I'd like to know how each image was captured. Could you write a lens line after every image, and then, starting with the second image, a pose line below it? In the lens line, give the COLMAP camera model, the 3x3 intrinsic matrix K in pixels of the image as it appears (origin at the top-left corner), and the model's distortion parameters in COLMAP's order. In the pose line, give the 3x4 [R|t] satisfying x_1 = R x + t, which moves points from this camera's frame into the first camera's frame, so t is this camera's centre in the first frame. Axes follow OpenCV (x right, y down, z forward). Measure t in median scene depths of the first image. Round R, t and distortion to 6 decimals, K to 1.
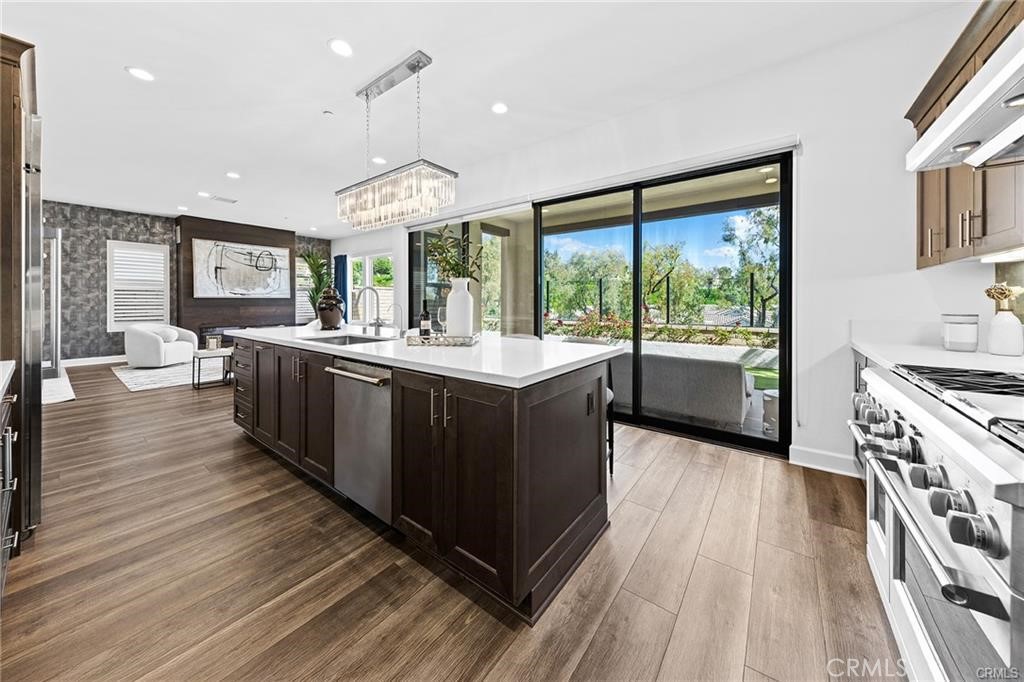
lens RADIAL K [[354.8, 0, 509.5], [0, 354.8, 299.2], [0, 0, 1]] dist [0.005659, -0.000008]
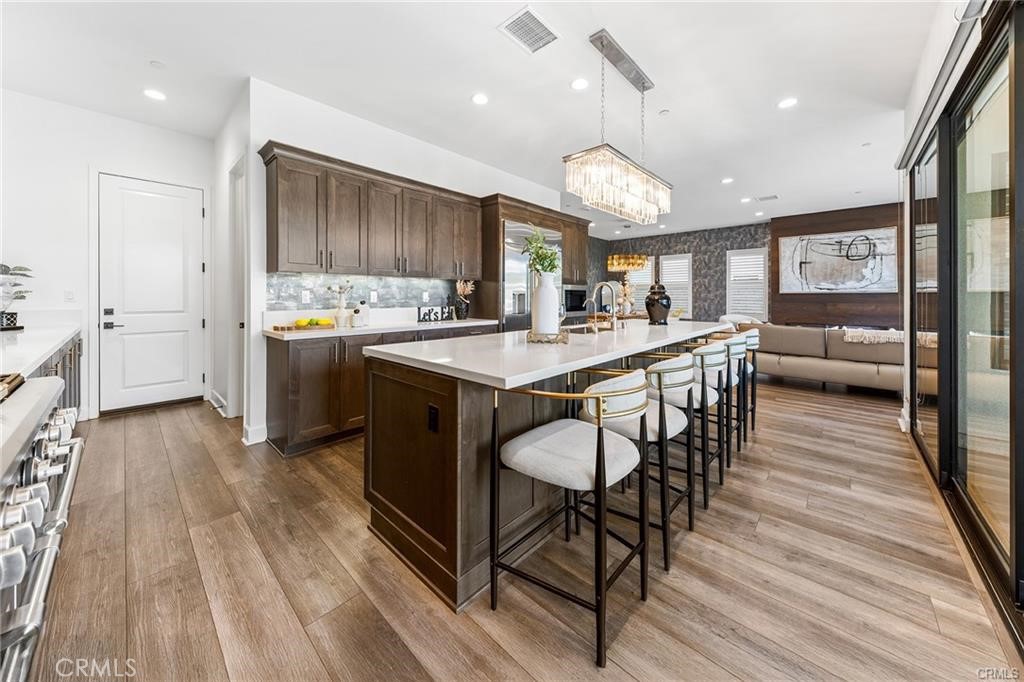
lens RADIAL K [[354.8, 0, 509.5], [0, 354.8, 299.2], [0, 0, 1]] dist [0.005659, -0.000008]
pose [[-0.108058, 0.007170, -0.994119, 0.508490], [0.005785, 0.999962, 0.006583, 0.002276], [0.994128, -0.005039, -0.108095, 0.622437]]
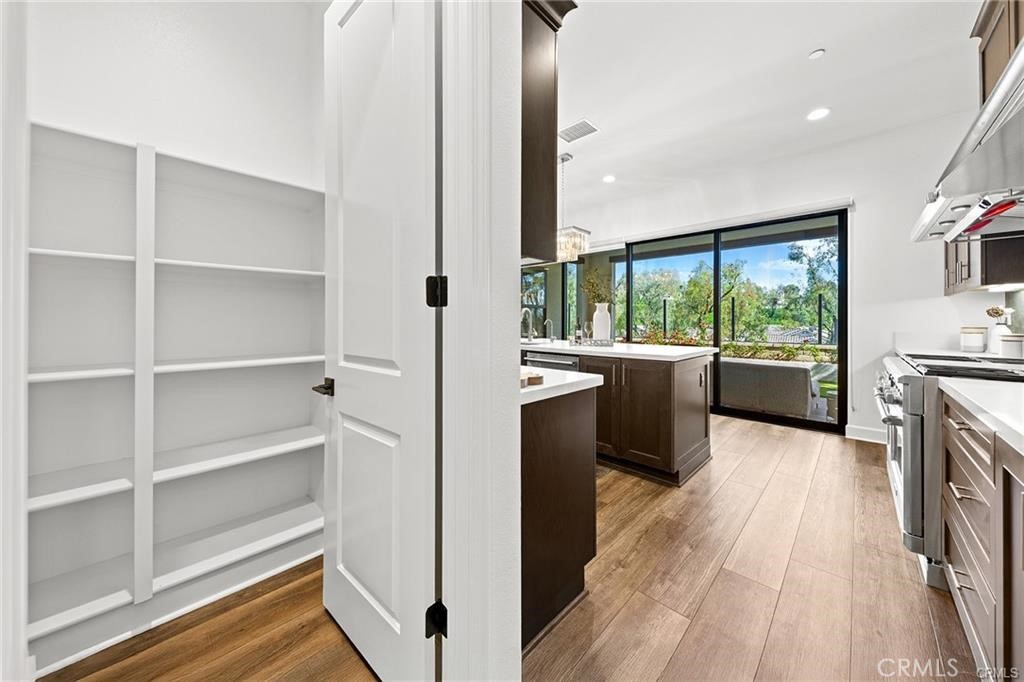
lens RADIAL K [[373.0, 0, 475.8], [0, 373.0, 317.0], [0, 0, 1]] dist [-0.000507, -0.000057]
pose [[0.987676, 0.001951, -0.156503, -0.255730], [-0.002835, 0.999981, -0.005425, 0.007602], [0.156489, 0.005801, 0.987663, -0.415986]]
